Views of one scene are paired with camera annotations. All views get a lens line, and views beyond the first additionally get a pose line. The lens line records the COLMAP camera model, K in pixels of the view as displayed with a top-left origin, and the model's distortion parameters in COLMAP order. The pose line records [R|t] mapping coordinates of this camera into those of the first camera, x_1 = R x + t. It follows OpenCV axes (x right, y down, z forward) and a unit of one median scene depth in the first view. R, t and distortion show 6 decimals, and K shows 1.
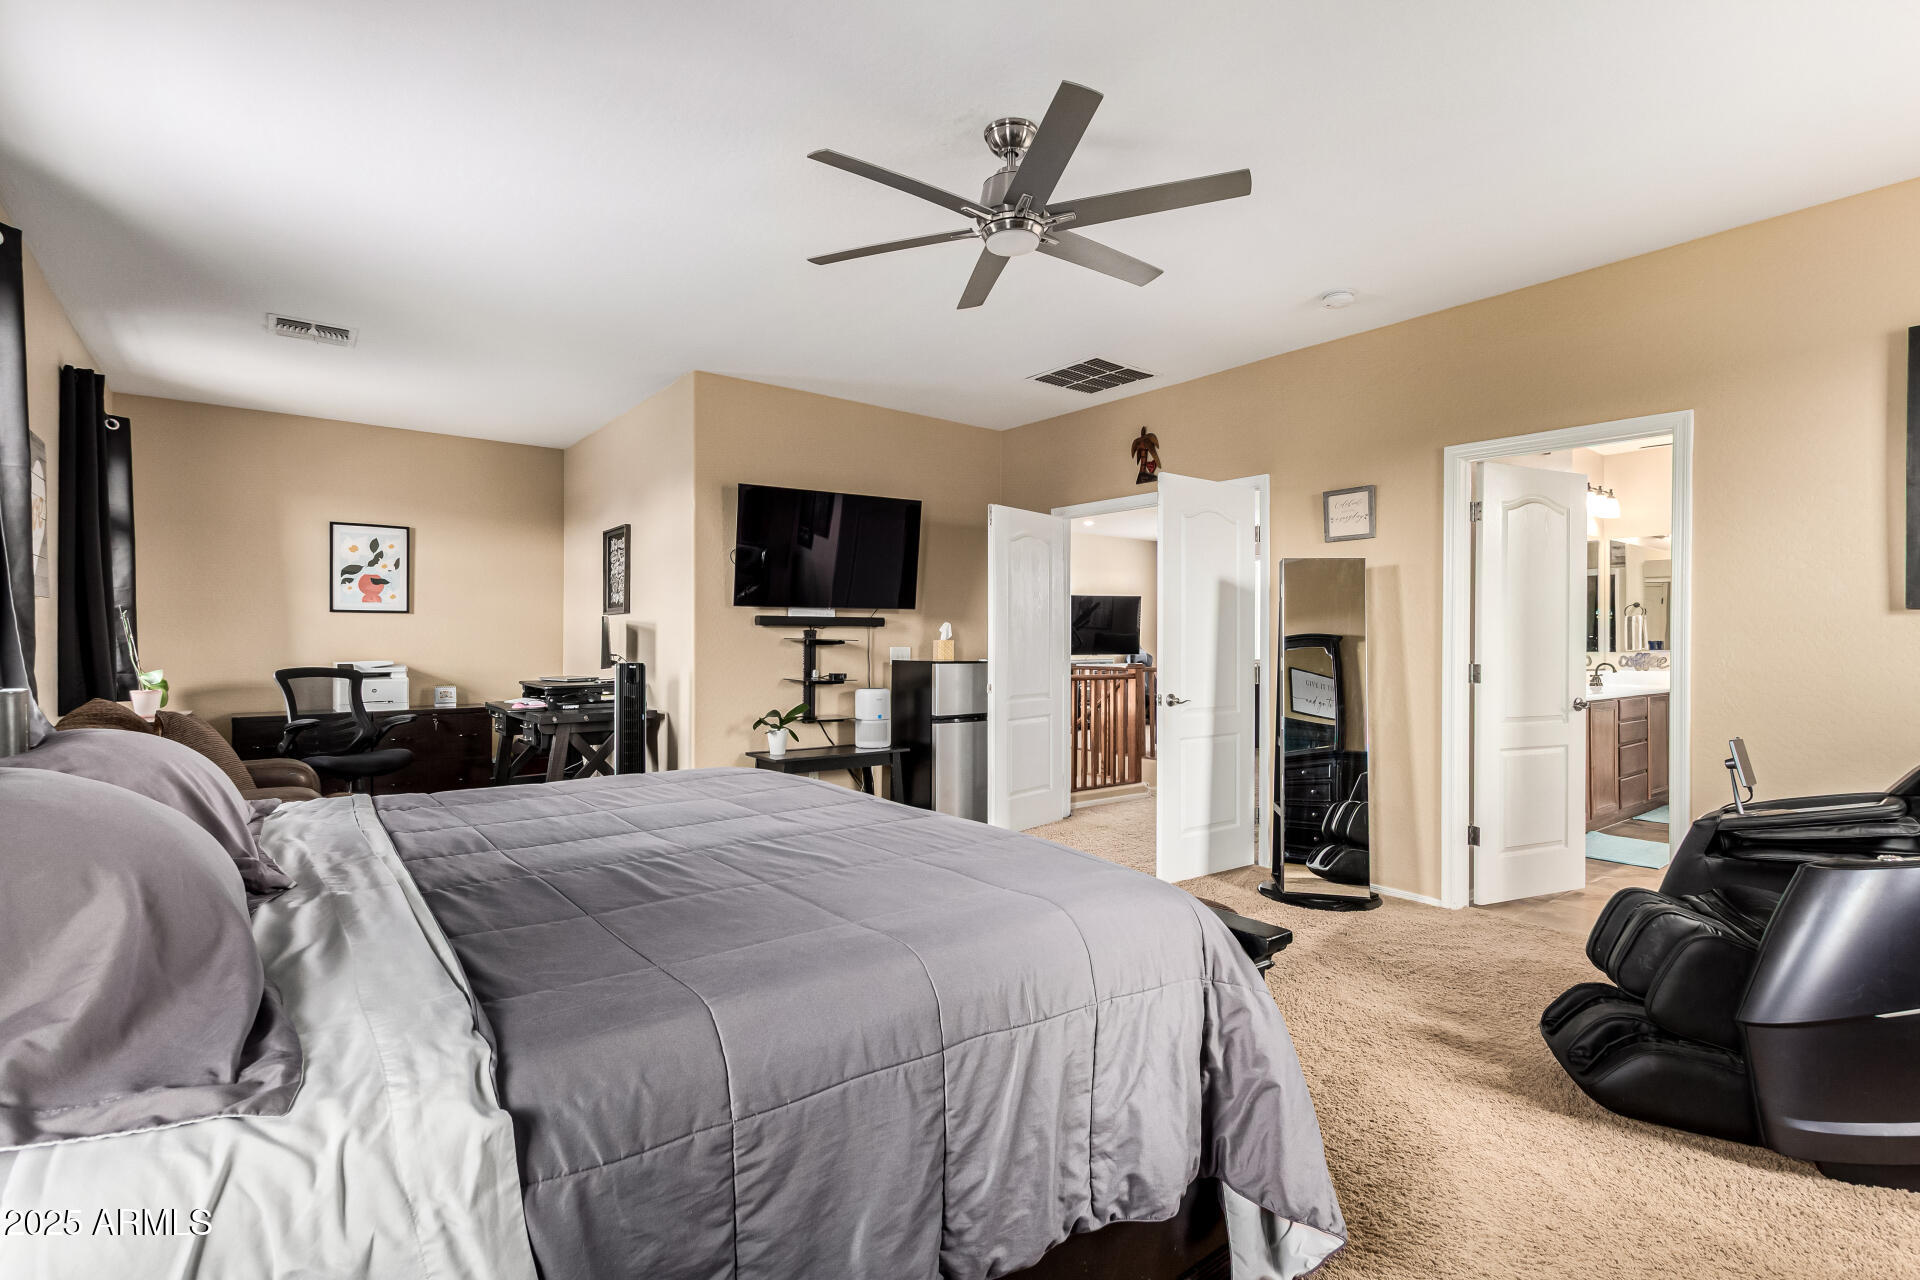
lens RADIAL K [[889.2, 0, 969.4], [0, 889.2, 639.4], [0, 0, 1]] dist [0.010994, 0.000214]
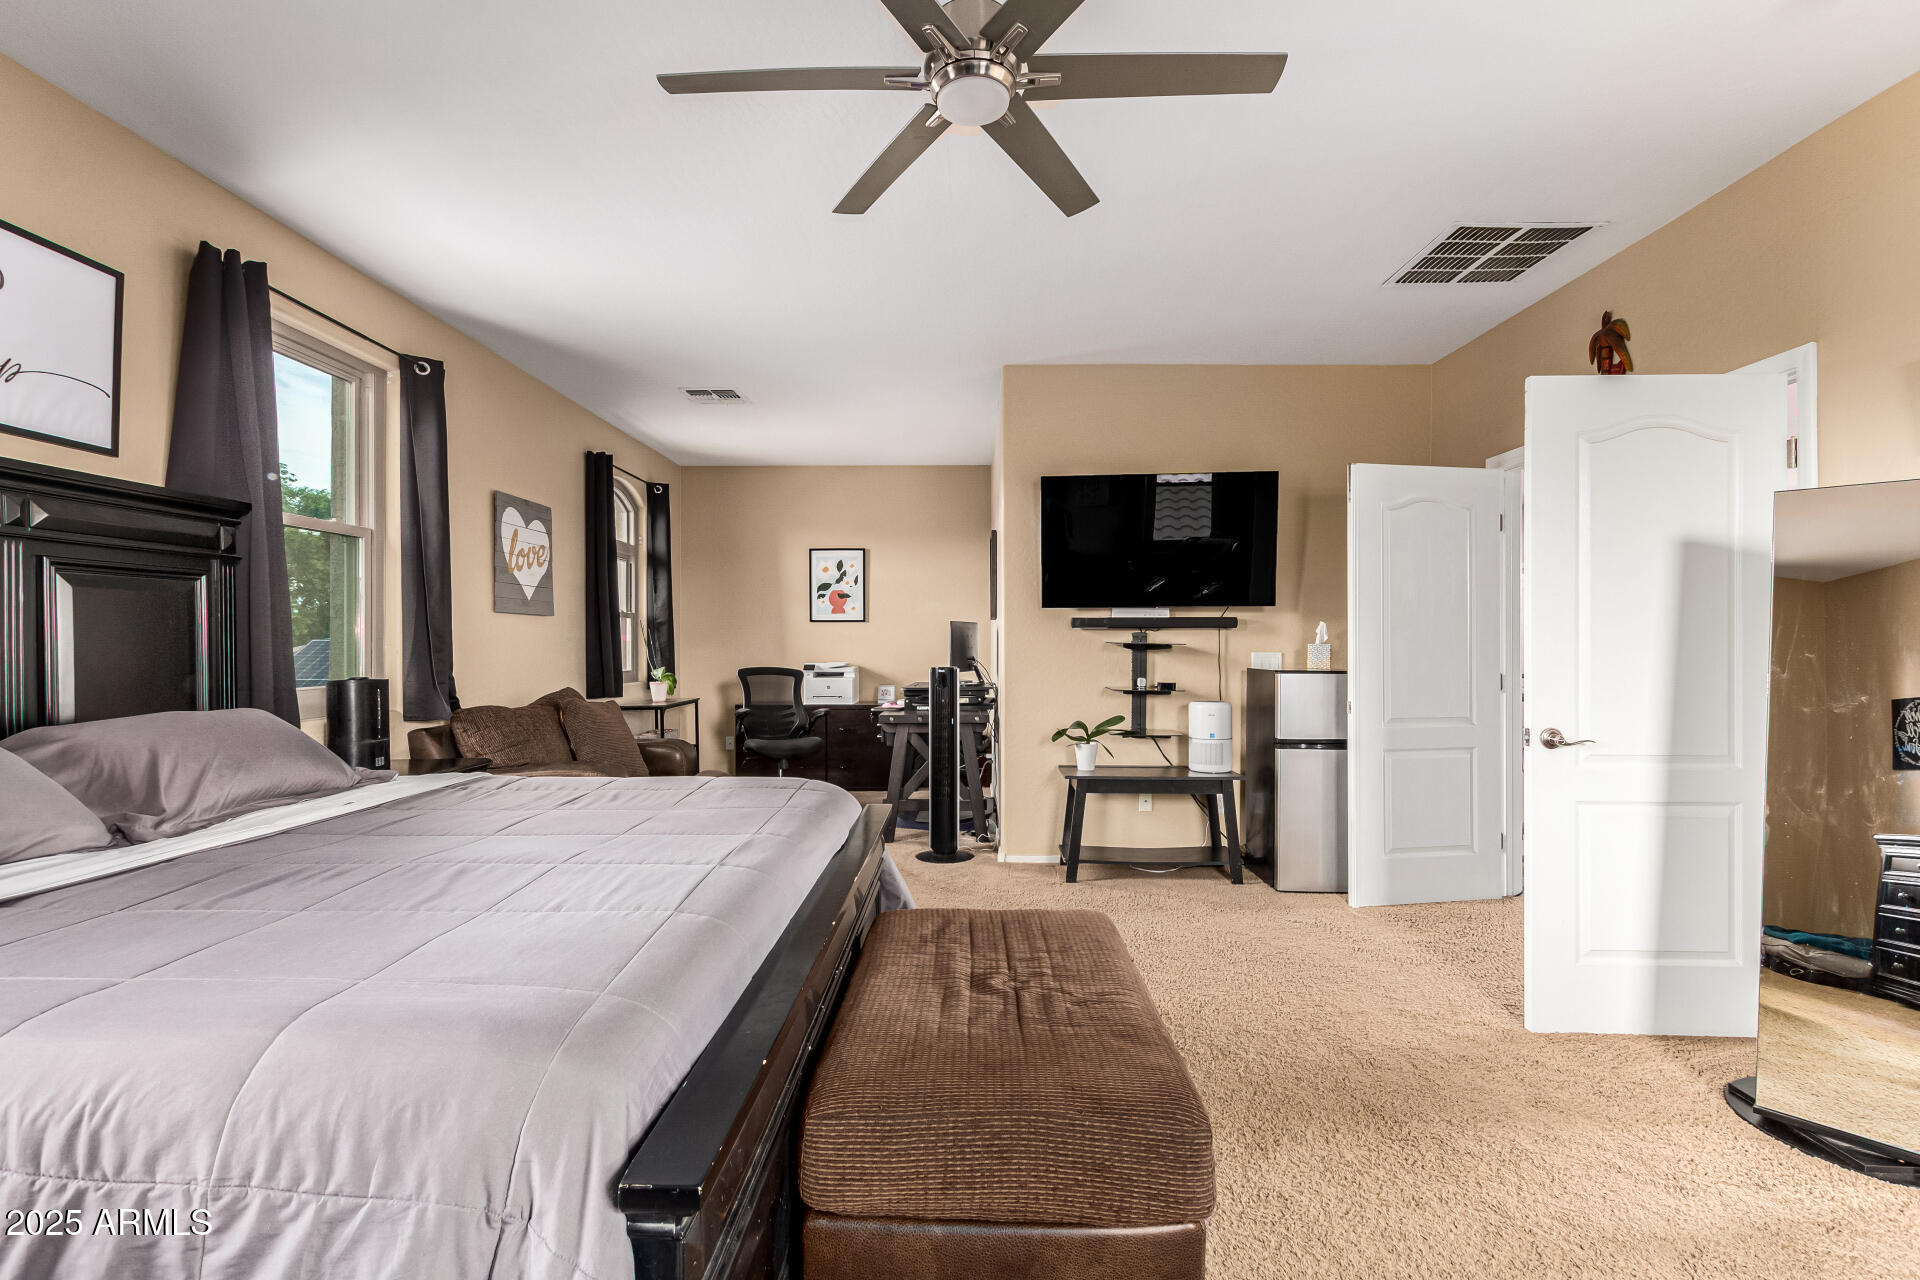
lens RADIAL K [[889.2, 0, 956.2], [0, 889.2, 647.2], [0, 0, 1]] dist [0.010994, 0.000214]
pose [[0.776829, -0.000102, -0.629712, 0.236406], [0.002600, 0.999992, 0.003046, 0.000778], [0.629706, -0.004004, 0.776823, 0.197793]]
